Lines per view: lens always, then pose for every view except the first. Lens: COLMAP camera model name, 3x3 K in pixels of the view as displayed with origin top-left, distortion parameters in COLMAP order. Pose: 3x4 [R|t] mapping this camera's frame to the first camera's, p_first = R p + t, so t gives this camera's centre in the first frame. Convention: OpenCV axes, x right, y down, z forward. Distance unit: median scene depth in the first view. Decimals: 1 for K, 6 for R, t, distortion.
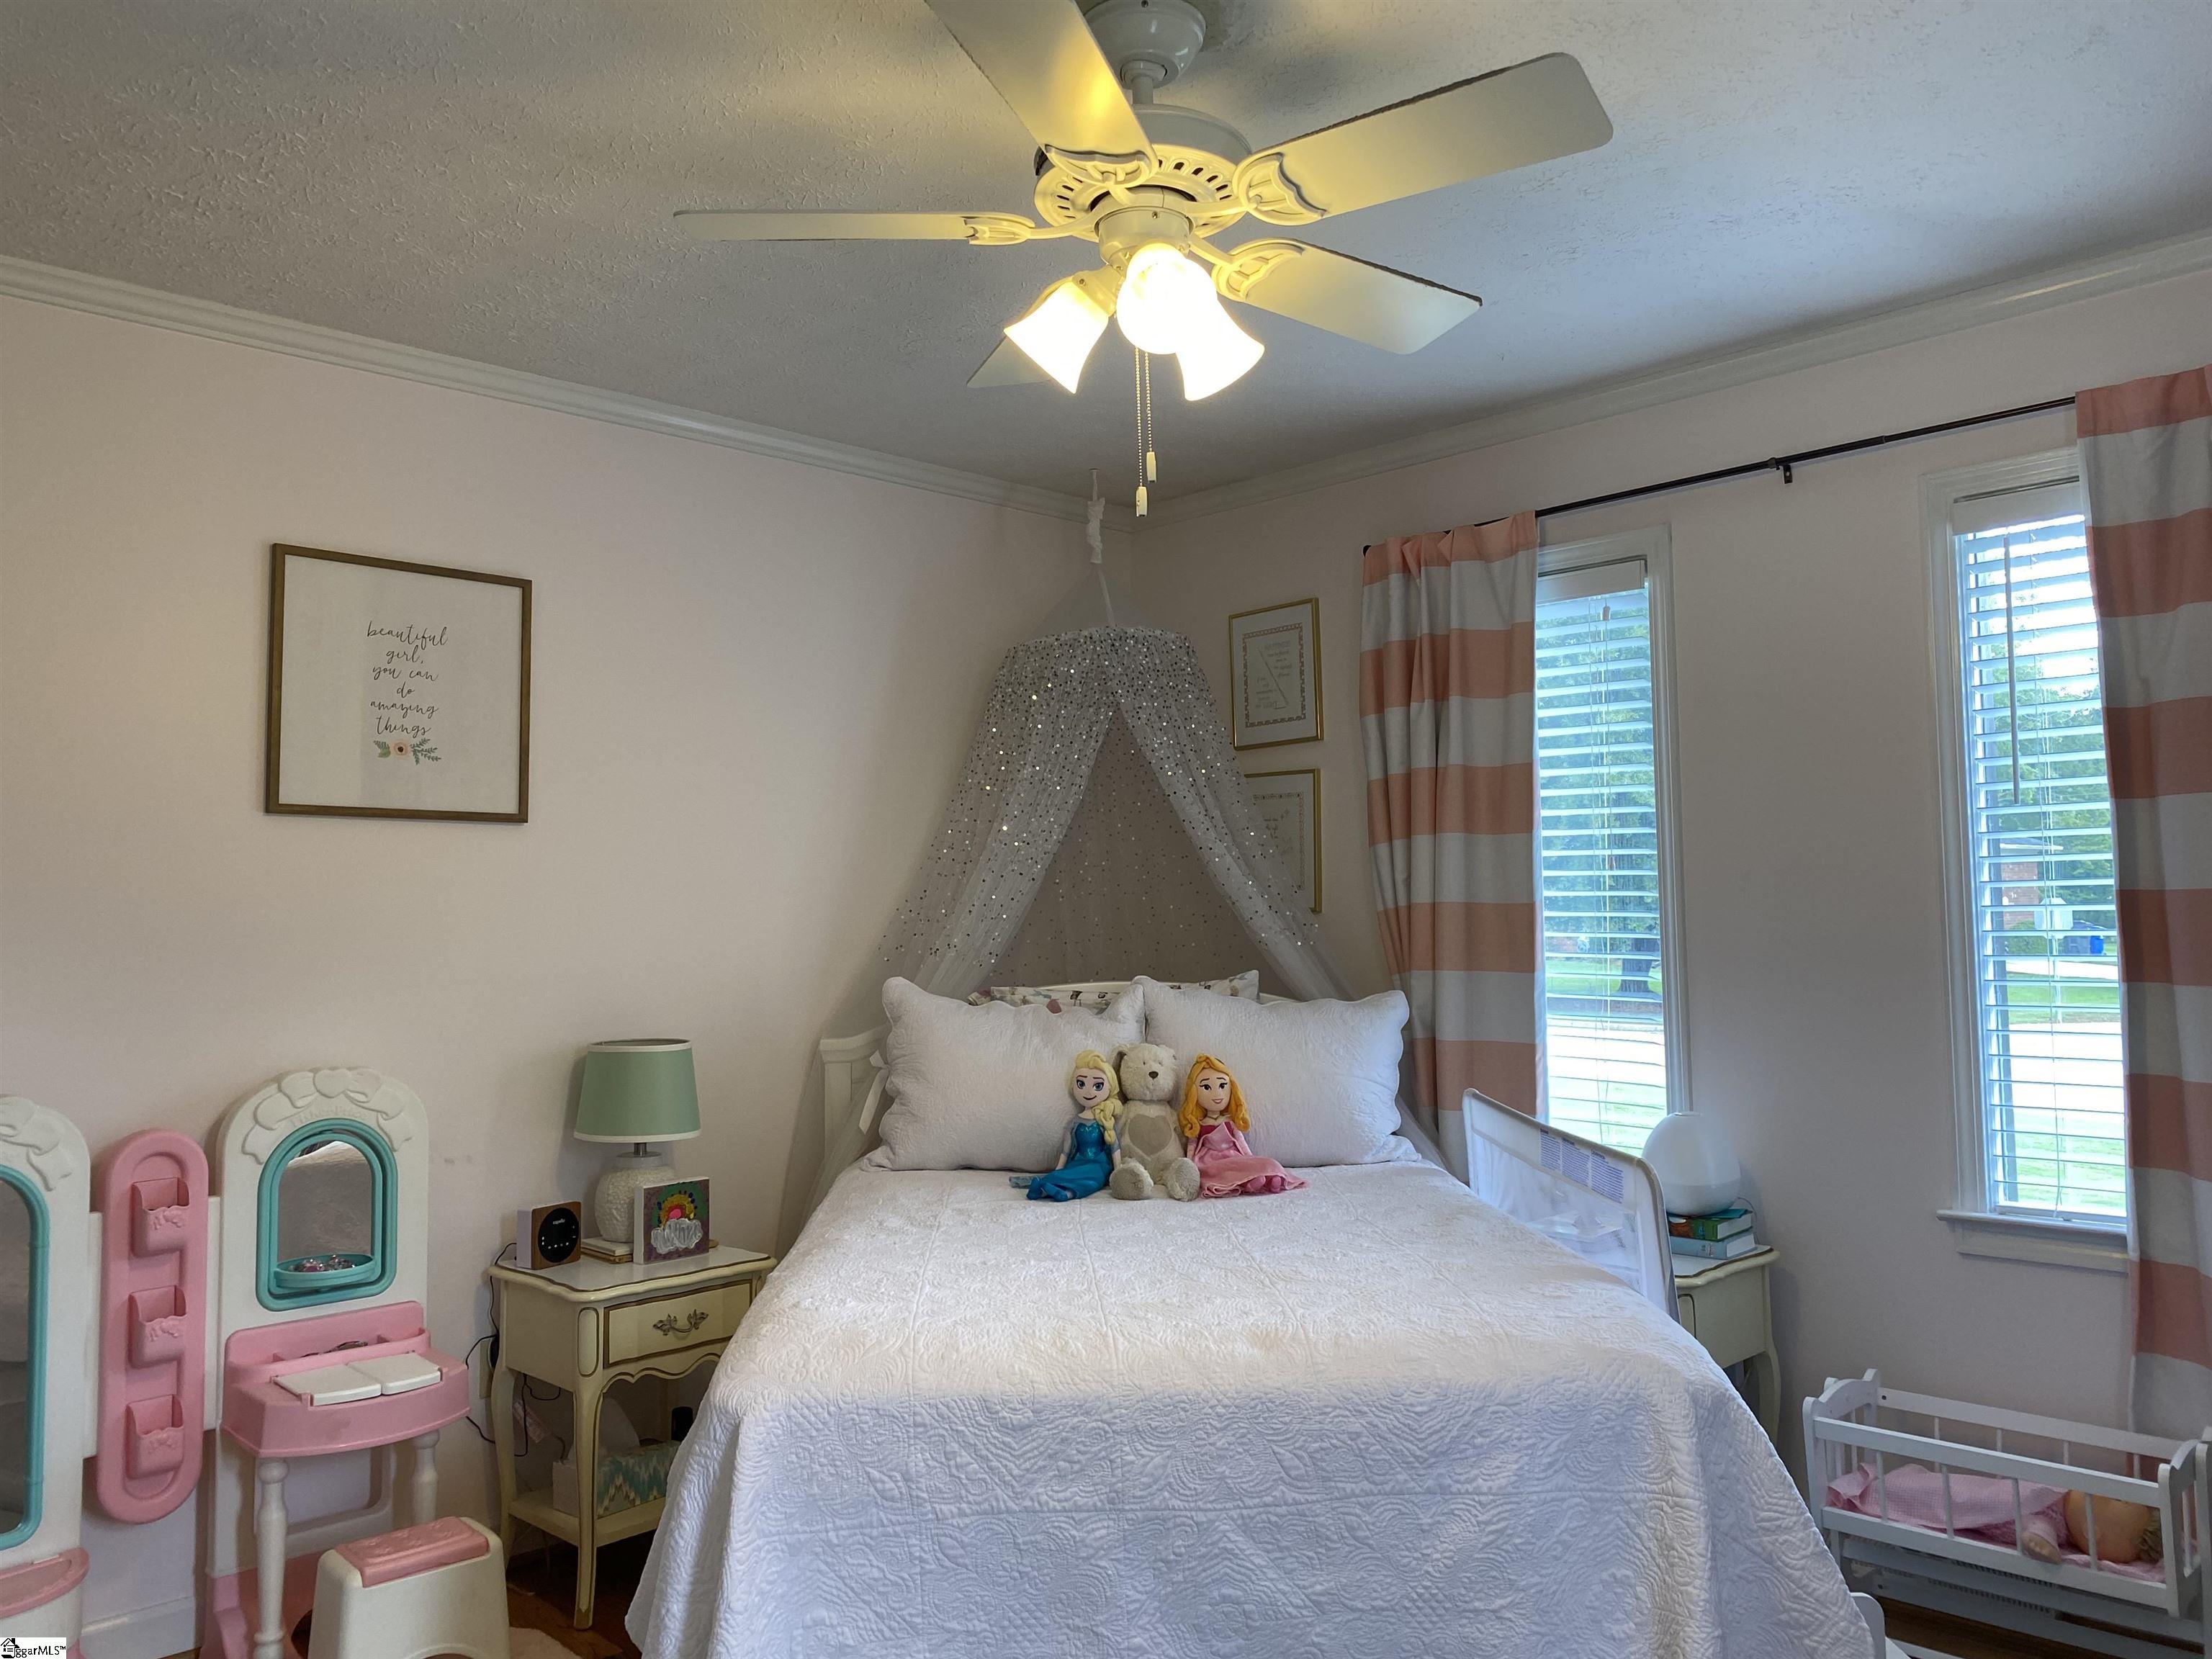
lens RADIAL K [[1696.2, 0, 1094.5], [0, 1696.2, 828.5], [0, 0, 1]] dist [0.064020, -0.059271]
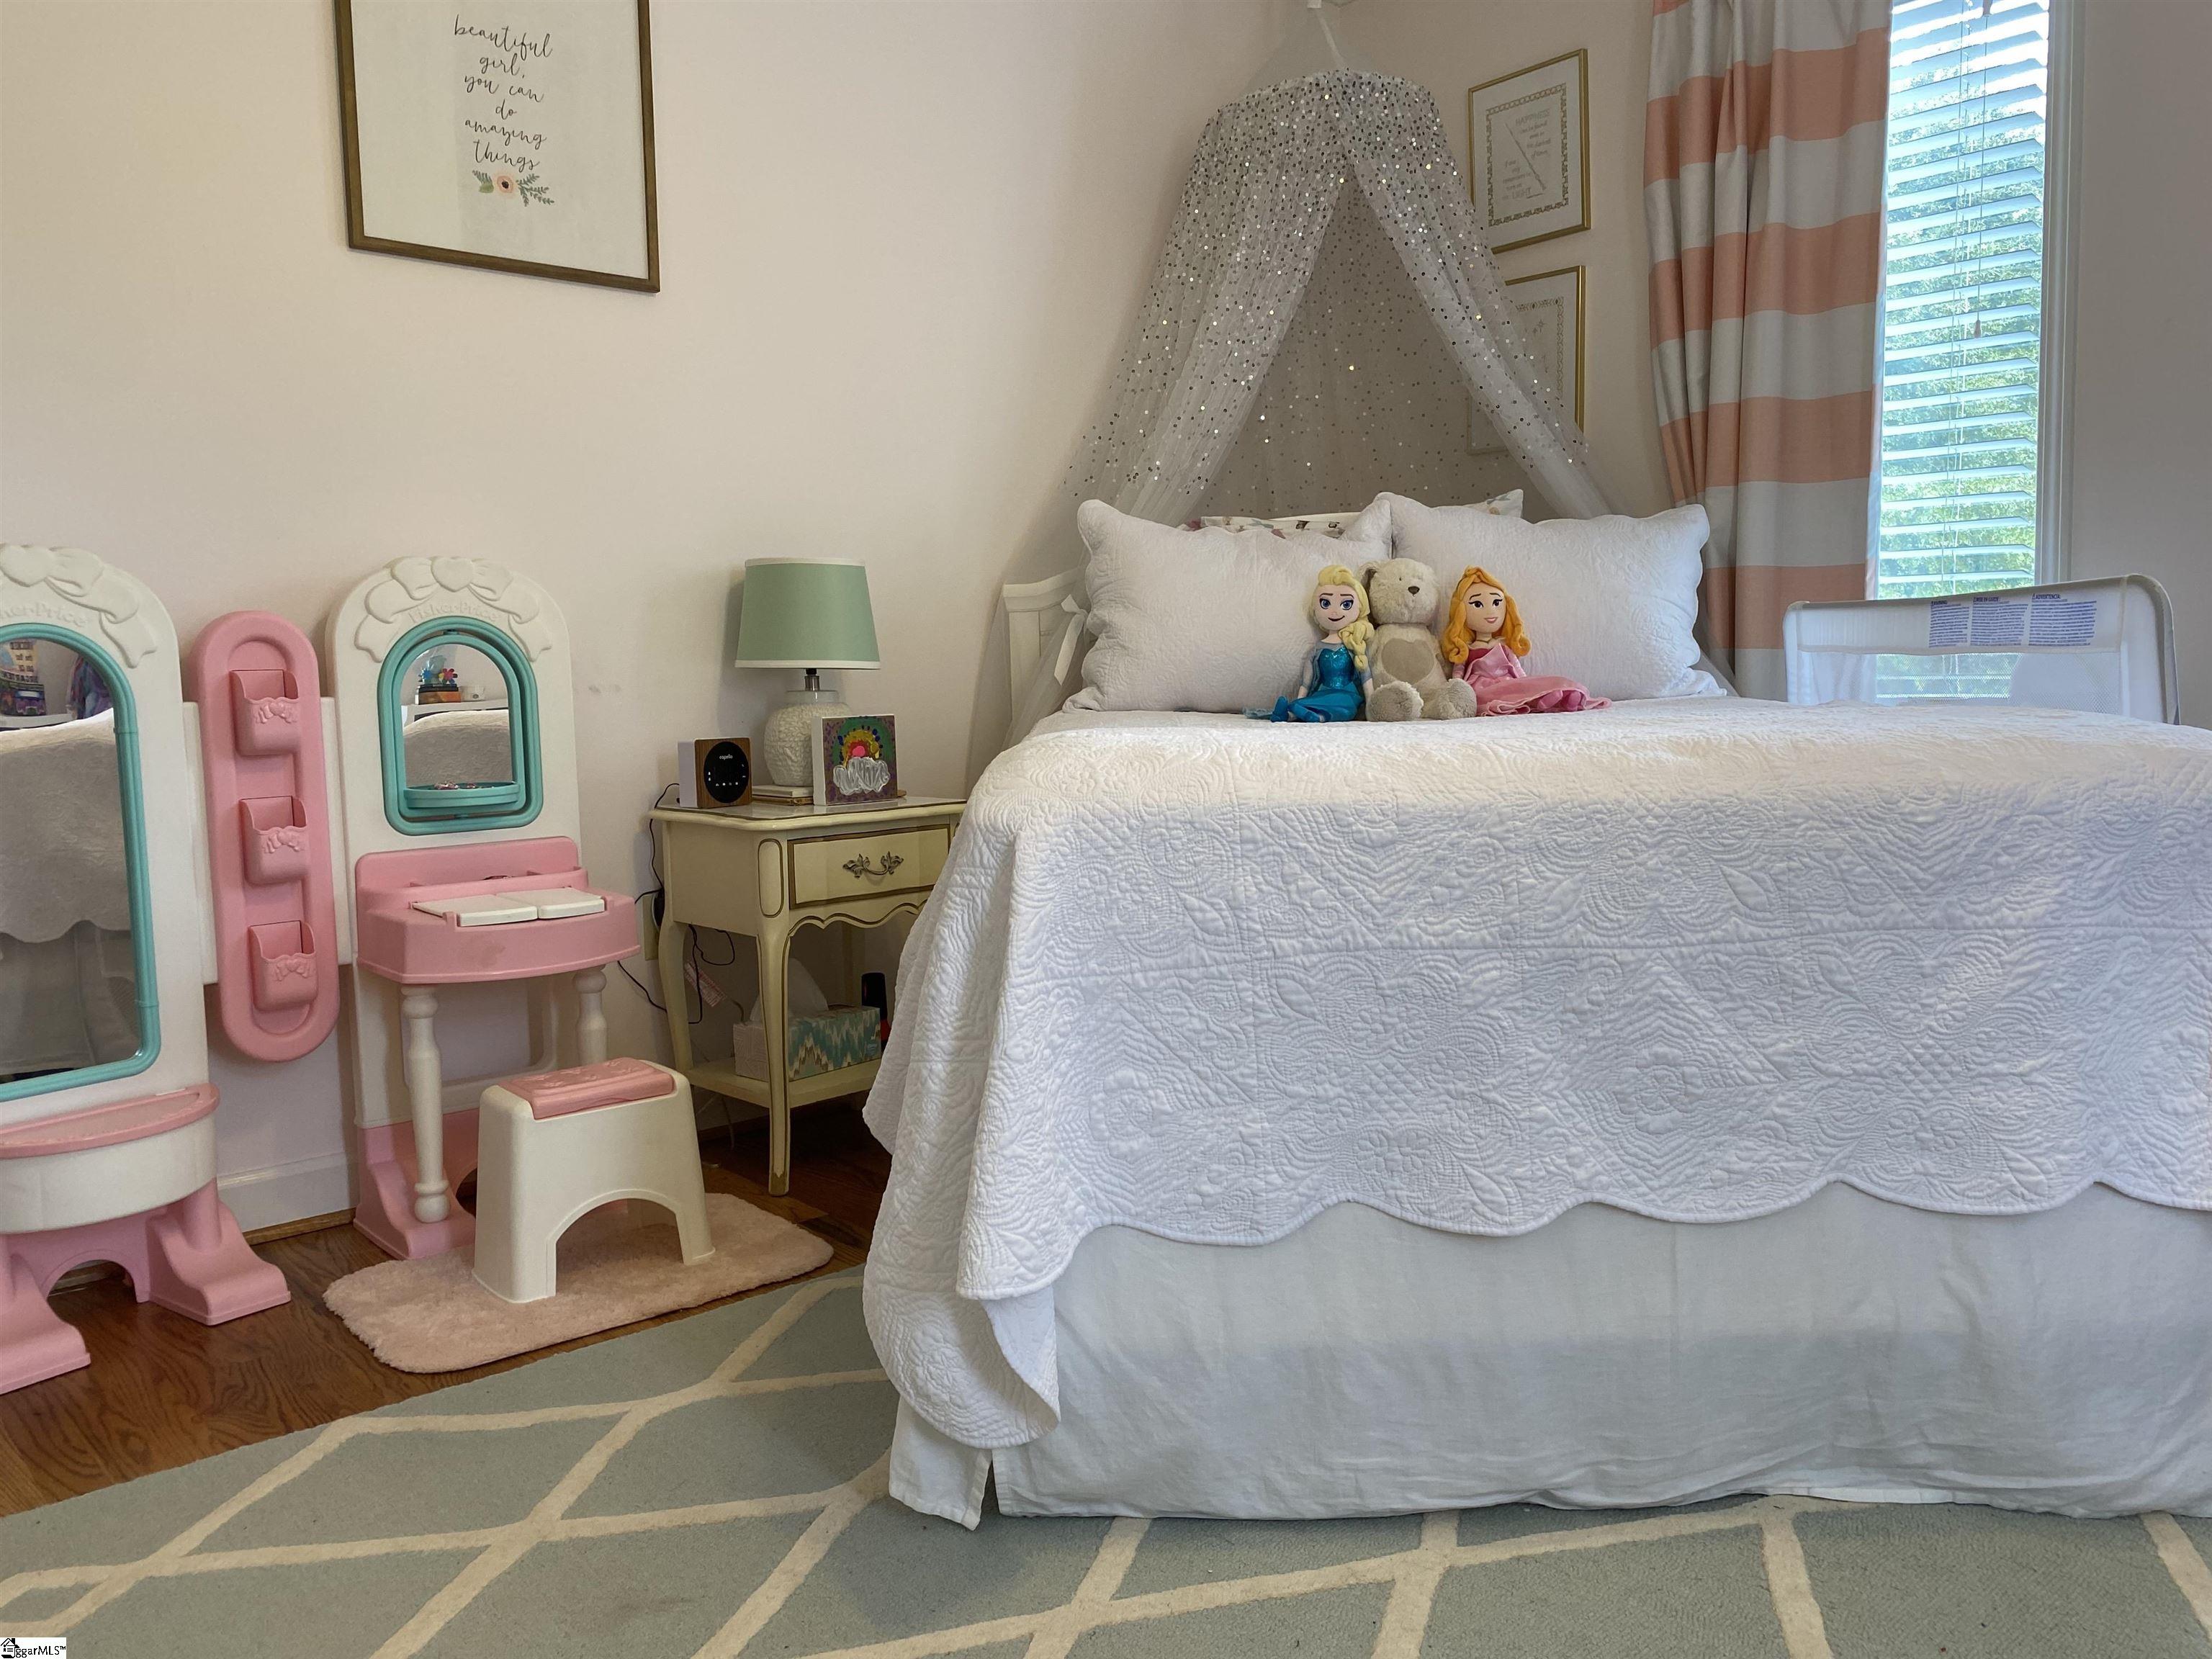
lens RADIAL K [[1696.2, 0, 1106.6], [0, 1696.2, 812.6], [0, 0, 1]] dist [0.064020, -0.059271]
pose [[0.998776, -0.010269, -0.048386, -0.082744], [0.016609, 0.991044, 0.132499, 0.151624], [0.046592, -0.133141, 0.990001, 0.162836]]
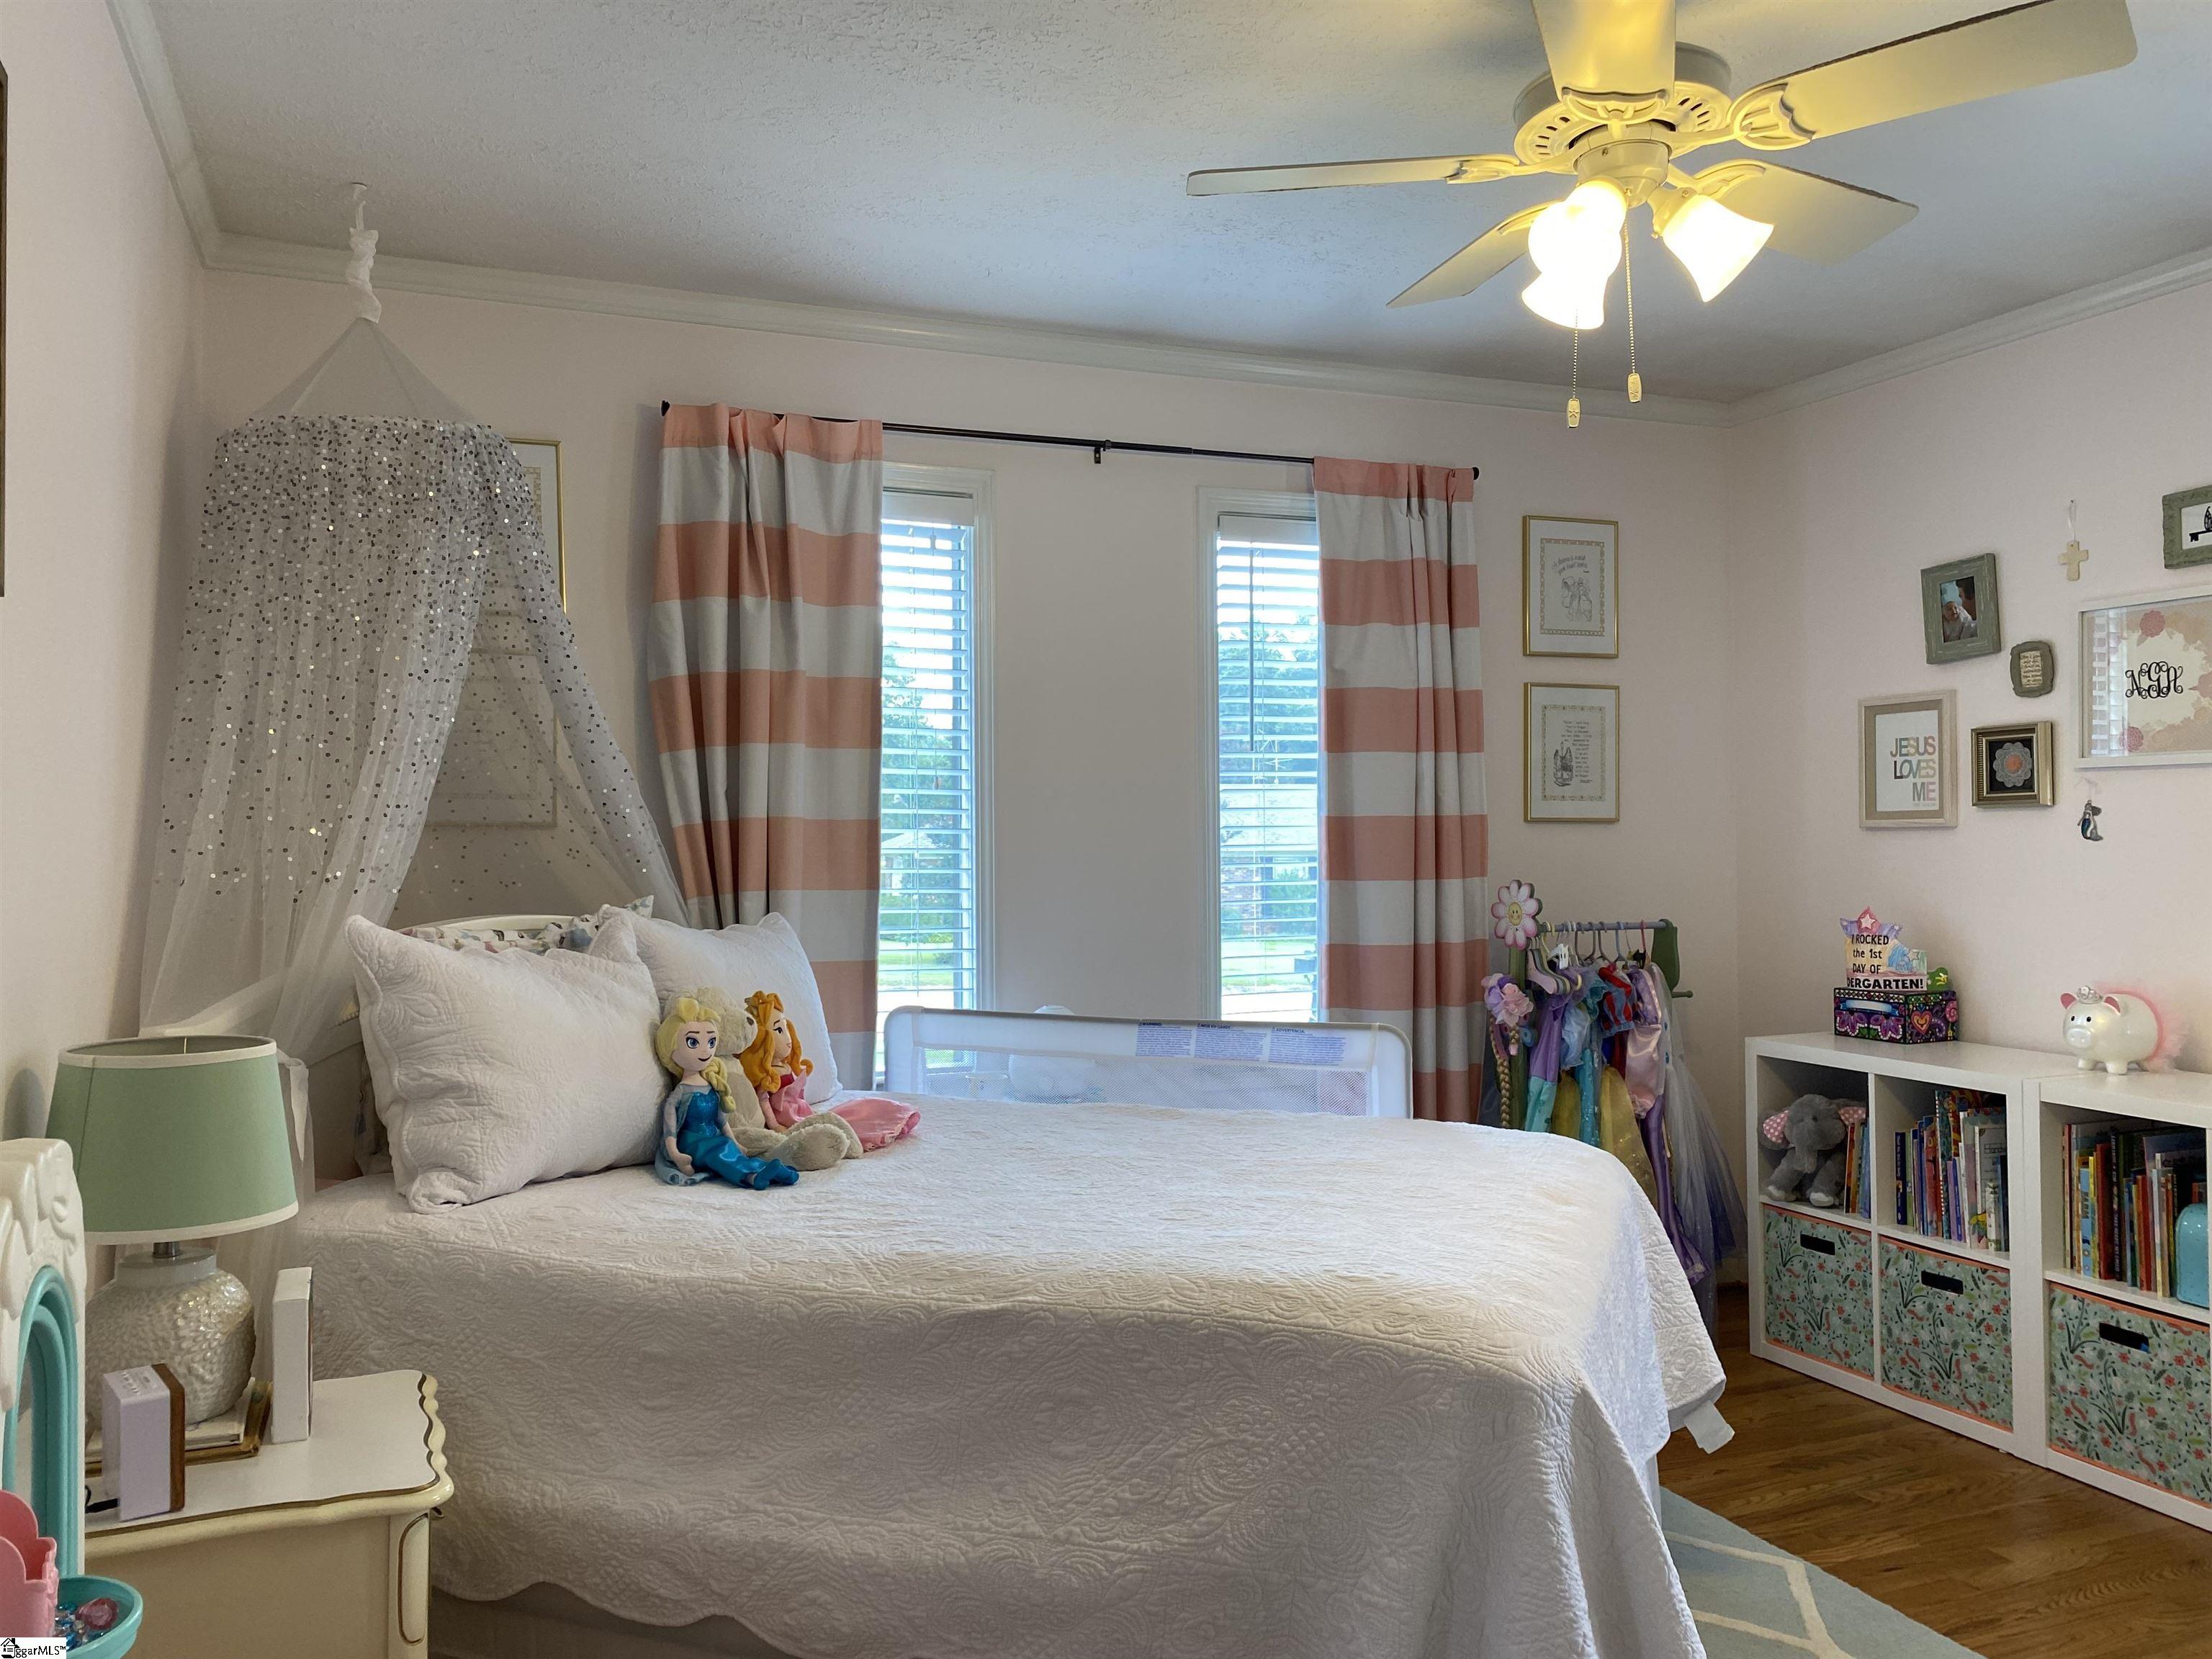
lens RADIAL K [[1696.2, 0, 1113.5], [0, 1696.2, 816.1], [0, 0, 1]] dist [0.064020, -0.059271]
pose [[0.368766, 0.024517, 0.929199, -0.708039], [-0.044209, 0.998983, -0.008813, 0.051418], [-0.928471, -0.037829, 0.369475, 0.591386]]
